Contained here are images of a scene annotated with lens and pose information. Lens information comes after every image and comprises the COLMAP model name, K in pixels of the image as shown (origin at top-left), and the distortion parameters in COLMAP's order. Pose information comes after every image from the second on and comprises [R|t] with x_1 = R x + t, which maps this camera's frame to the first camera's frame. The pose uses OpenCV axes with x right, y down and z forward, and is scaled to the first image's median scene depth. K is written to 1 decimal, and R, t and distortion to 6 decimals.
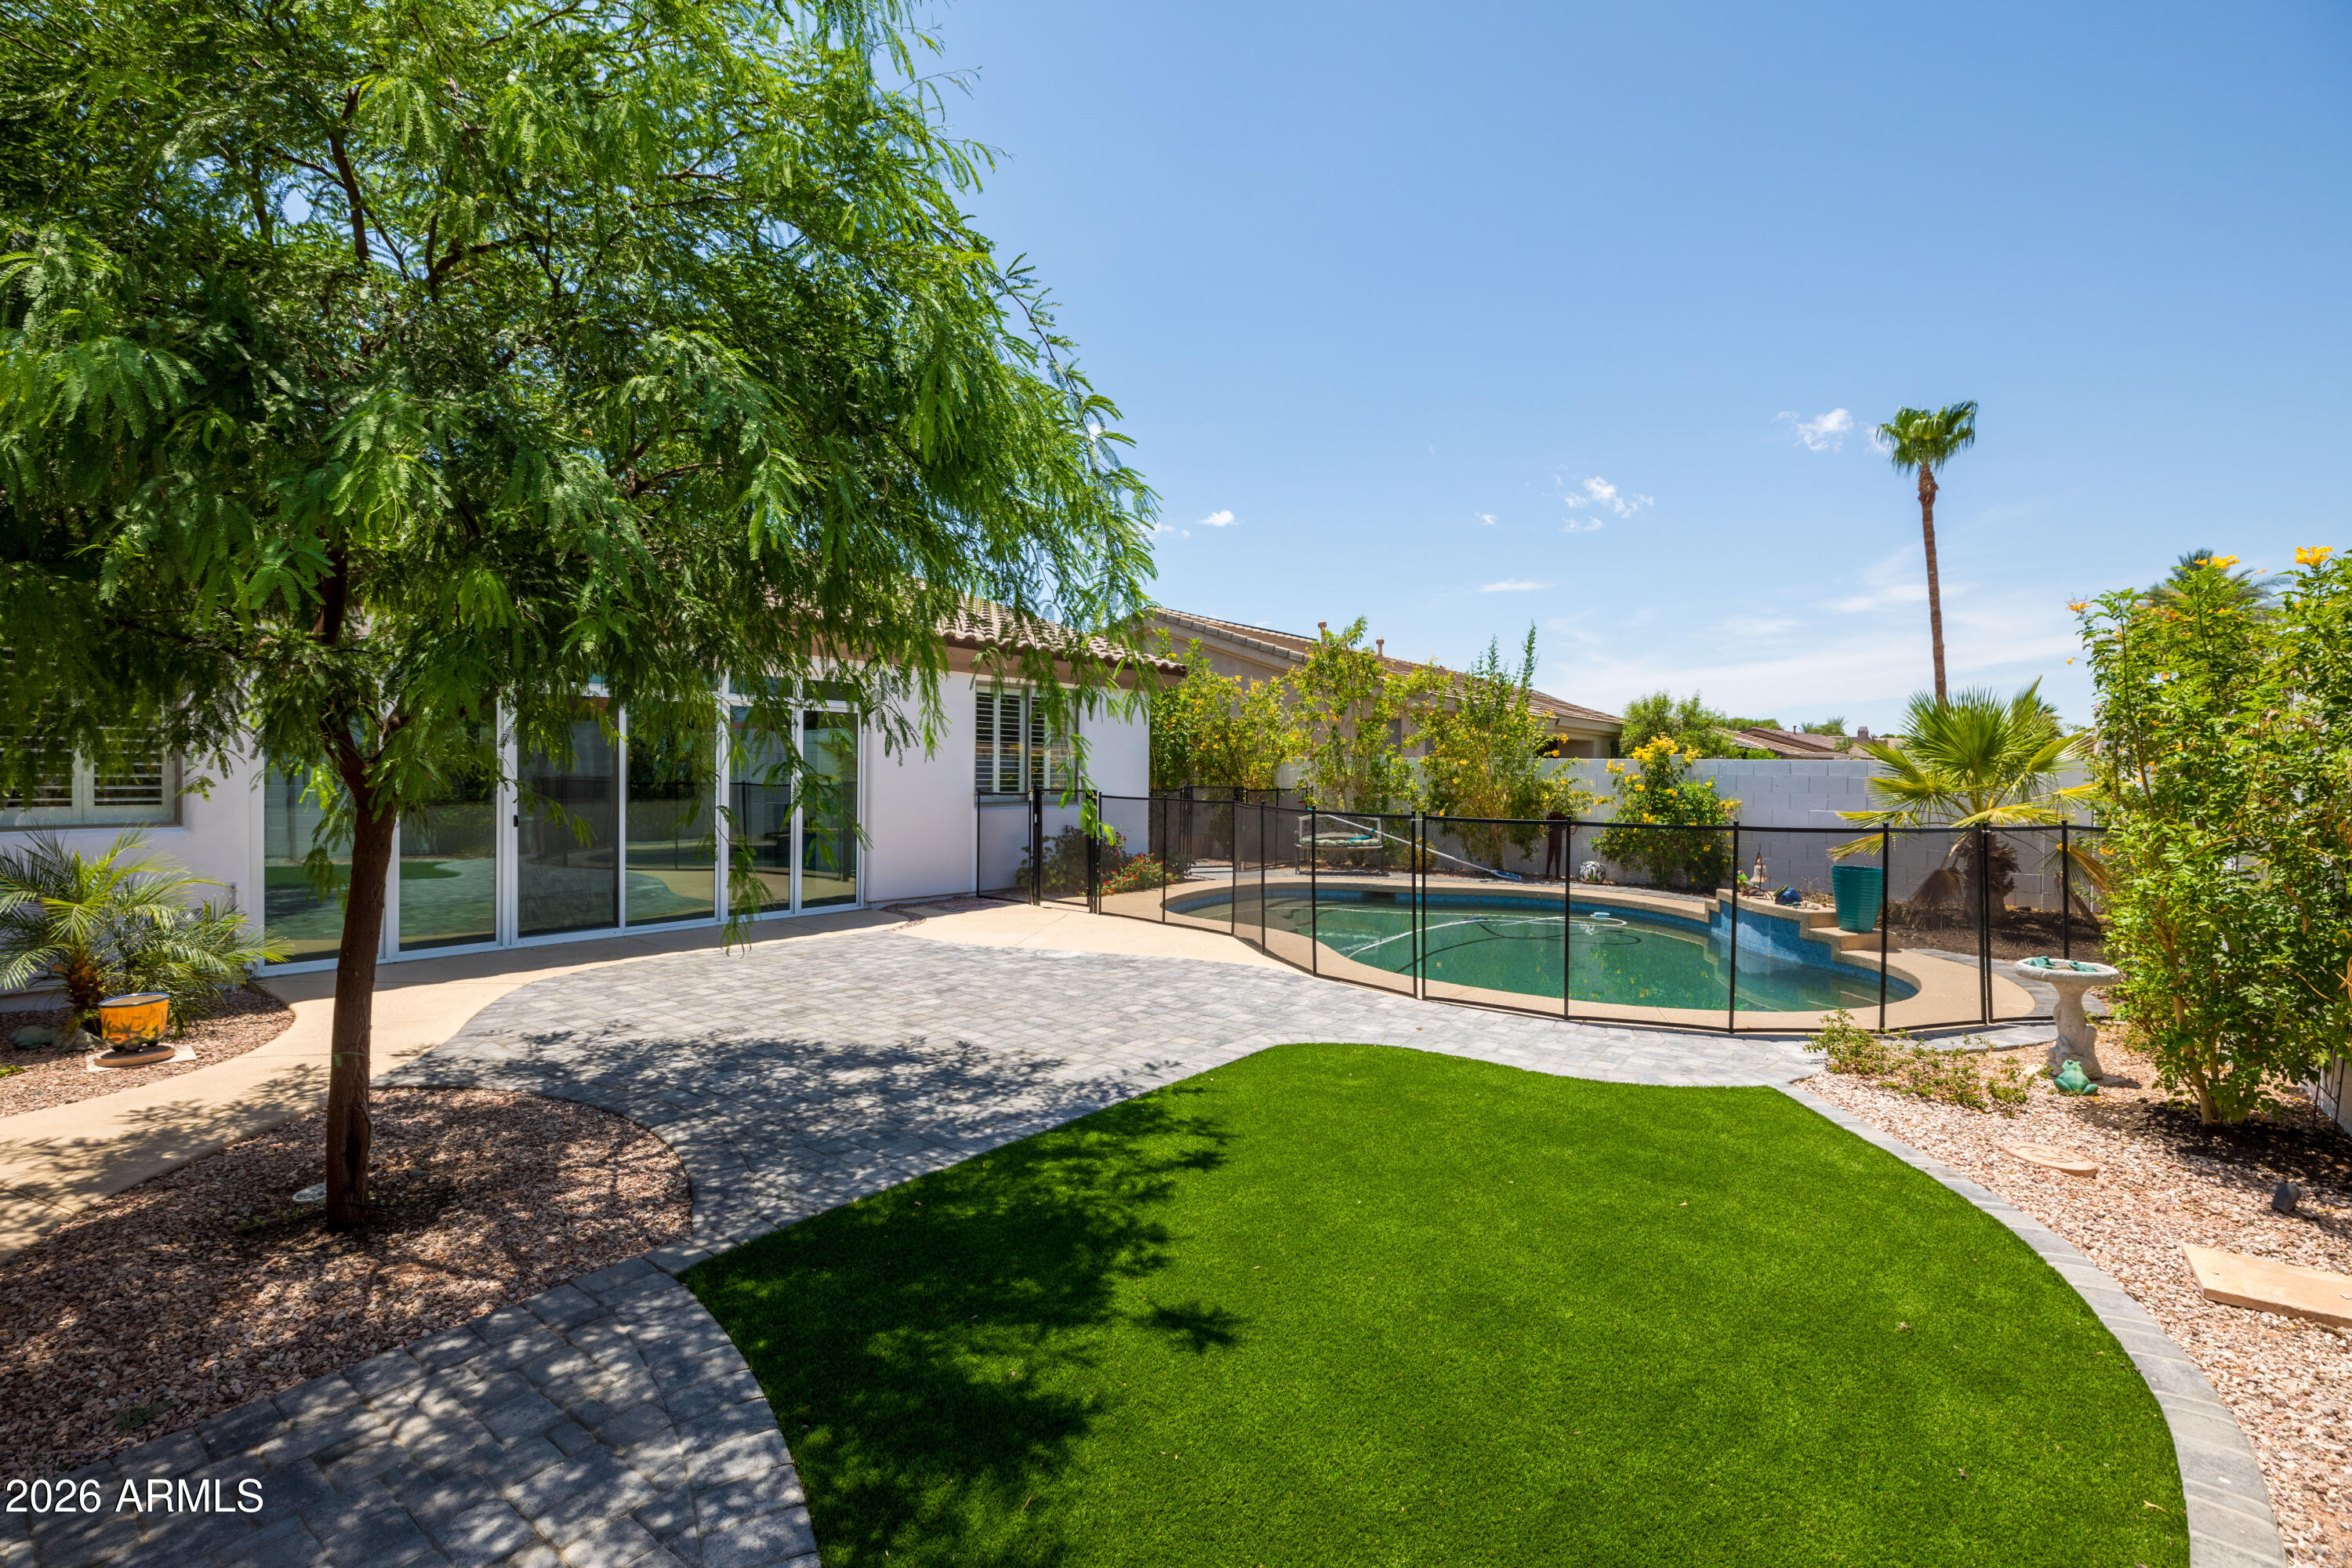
lens RADIAL K [[1055.7, 0, 1154.0], [0, 1055.7, 766.9], [0, 0, 1]] dist [0.002067, -0.000179]
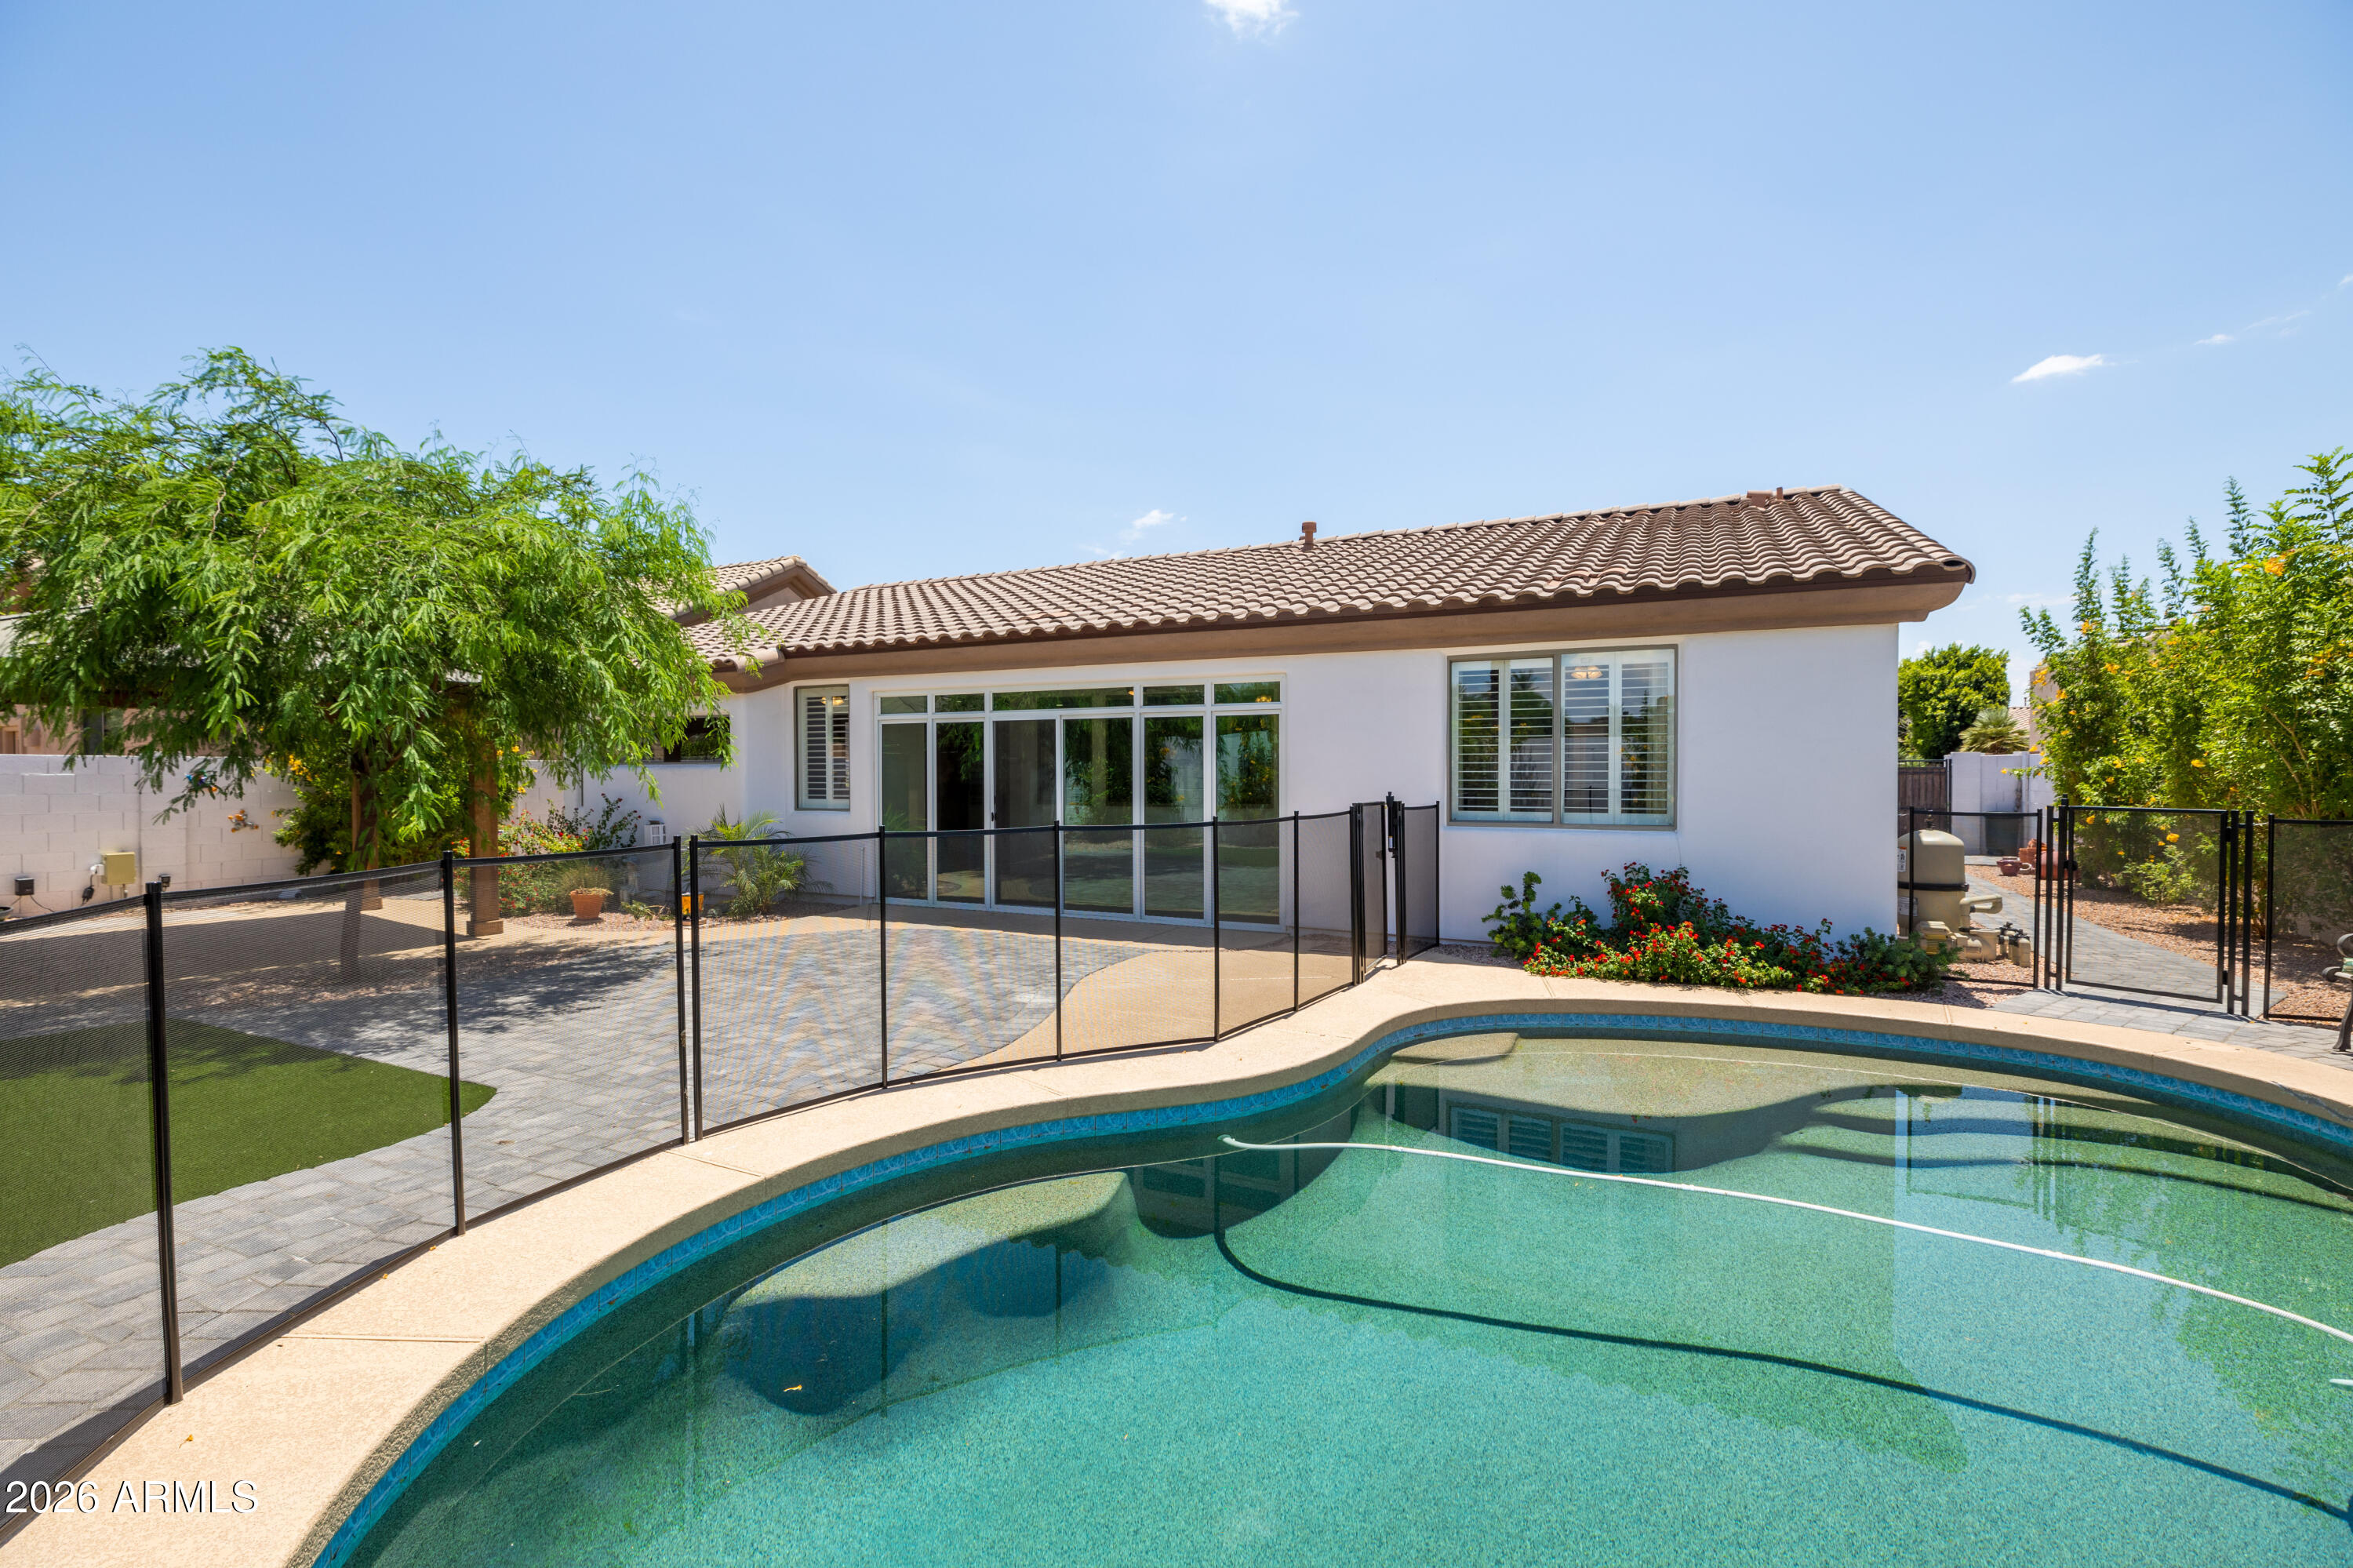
lens RADIAL K [[1047.7, 0, 1161.9], [0, 1047.7, 780.3], [0, 0, 1]] dist [0.003009, 0.000423]
pose [[0.207935, -0.003856, -0.978135, 1.222205], [0.006963, 0.999973, -0.002462, 0.016220], [0.978118, -0.006298, 0.207956, 1.529935]]
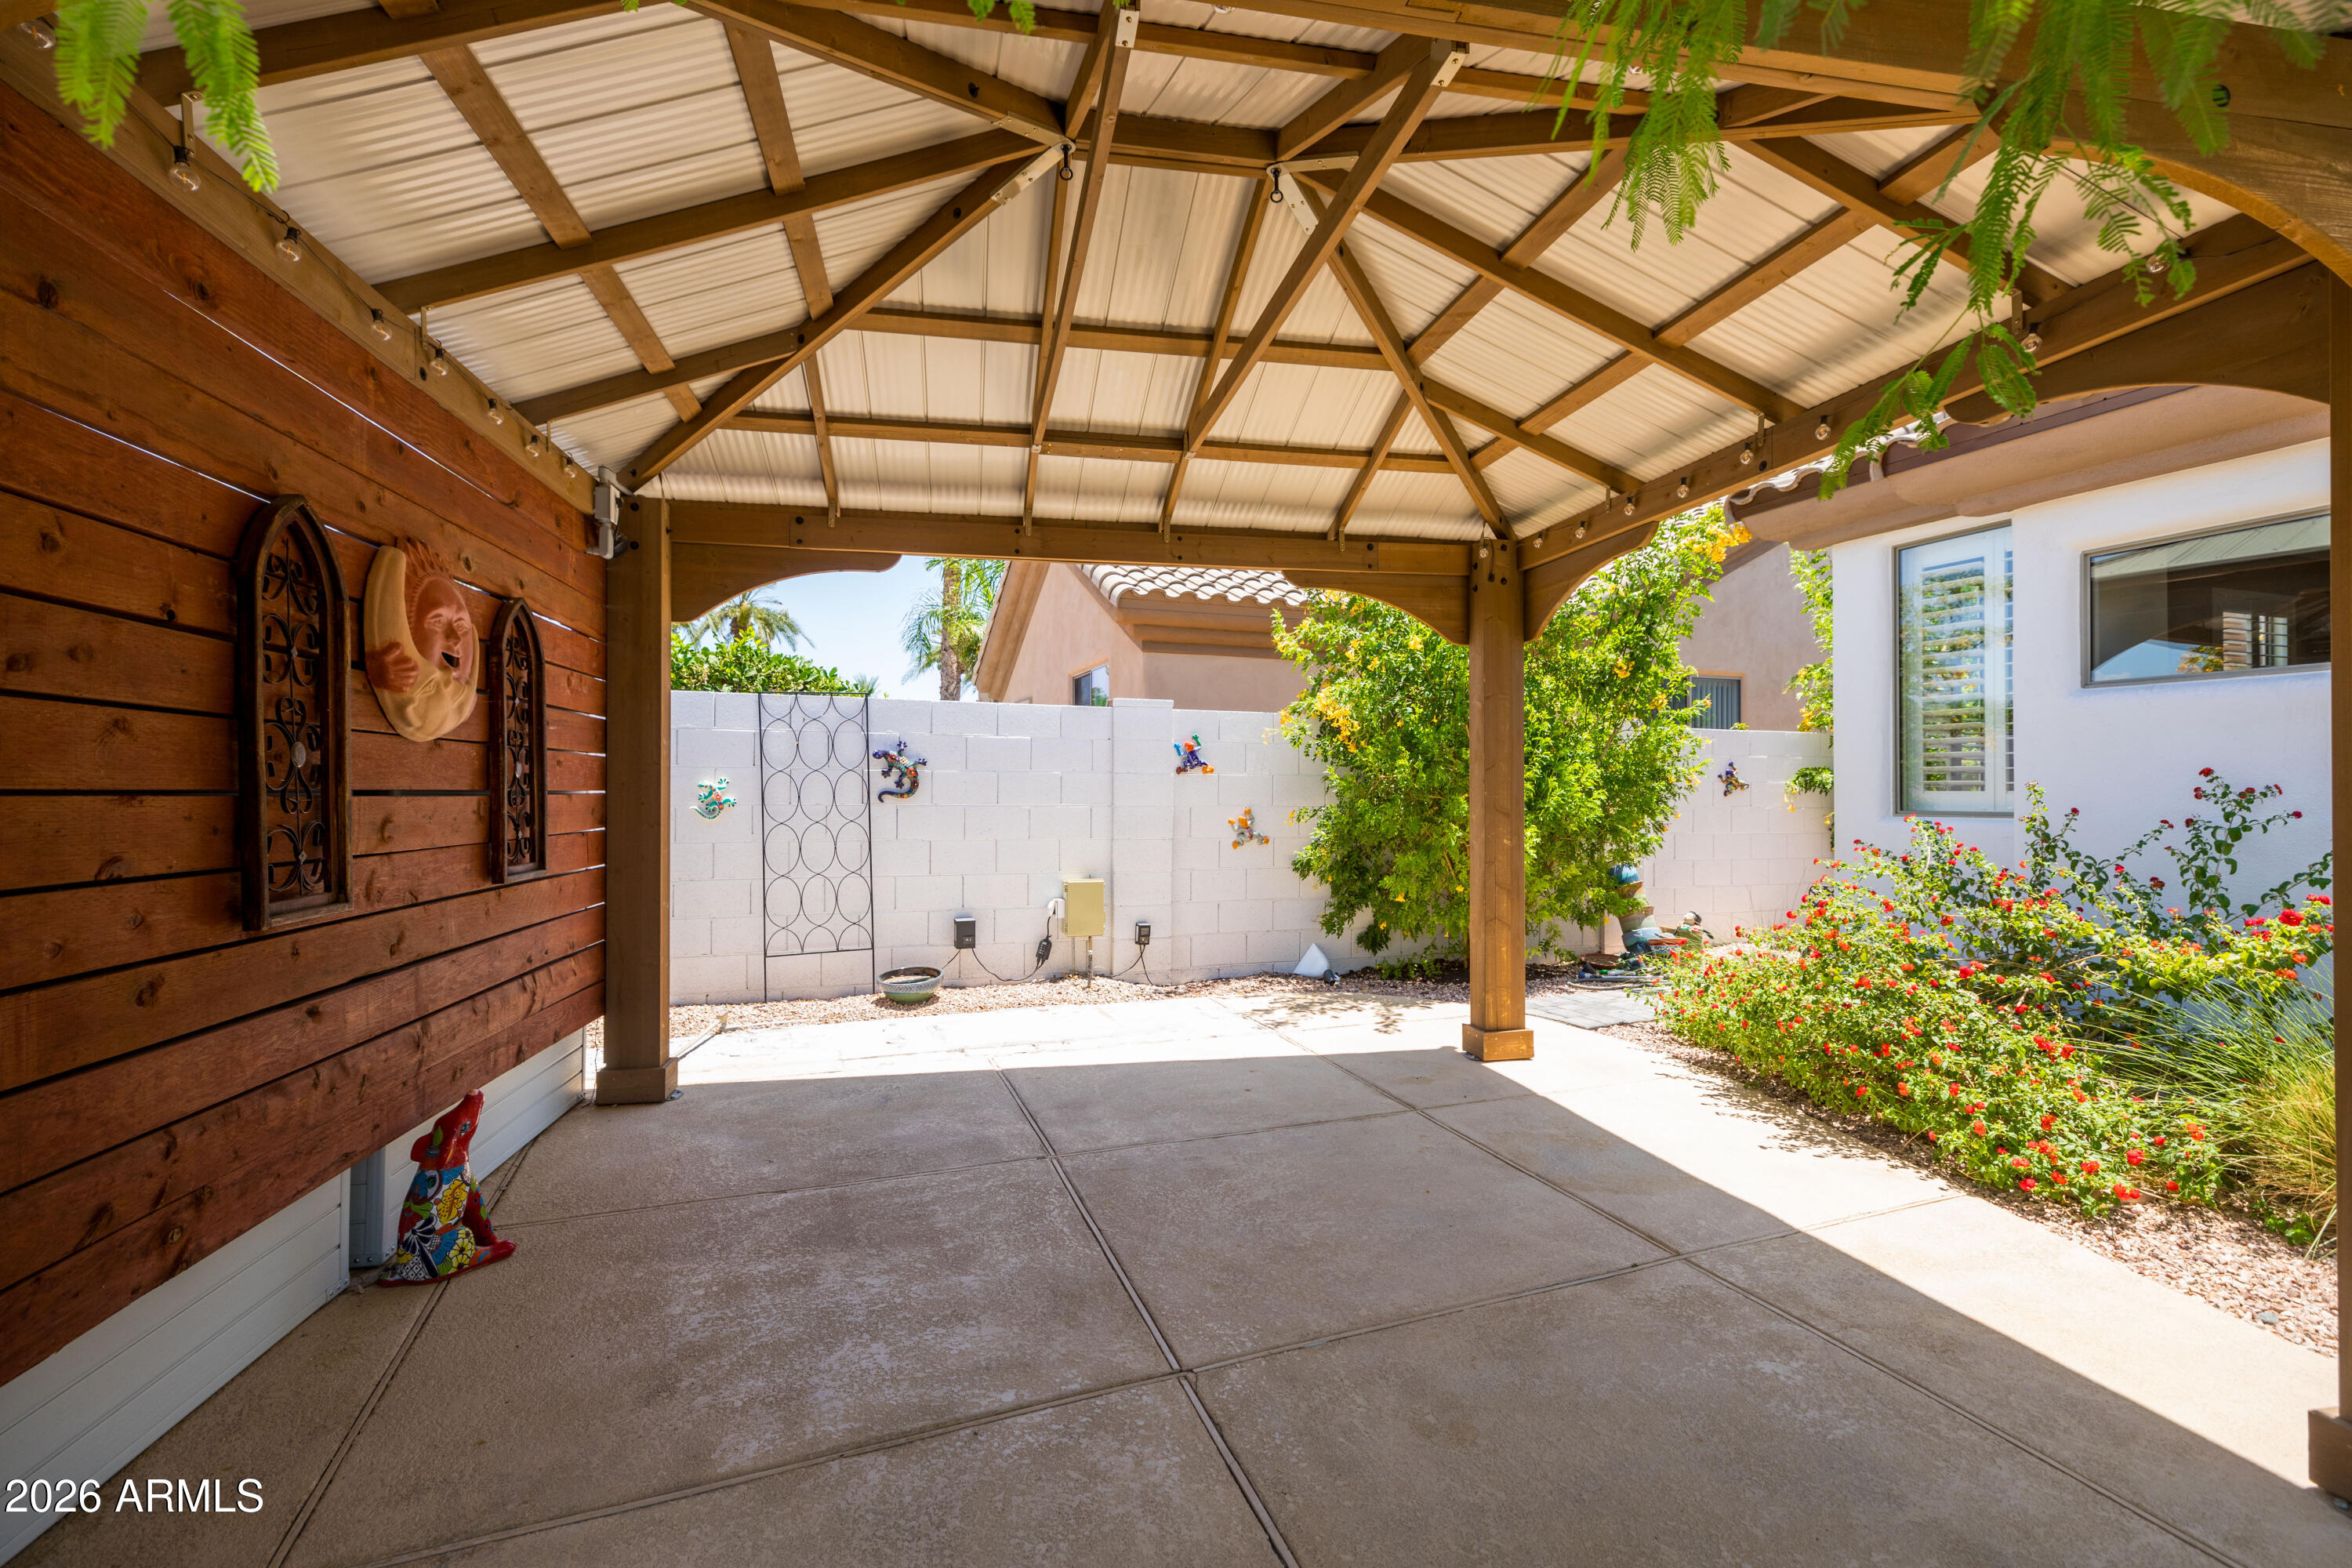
lens RADIAL K [[1047.2, 0, 1161.4], [0, 1047.2, 780.3], [0, 0, 1]] dist [0.003009, 0.000423]
pose [[-0.516866, -0.024950, -0.855703, -0.442299], [-0.006695, 0.999662, -0.025104, 0.063805], [0.856040, -0.007247, -0.516859, 0.524520]]
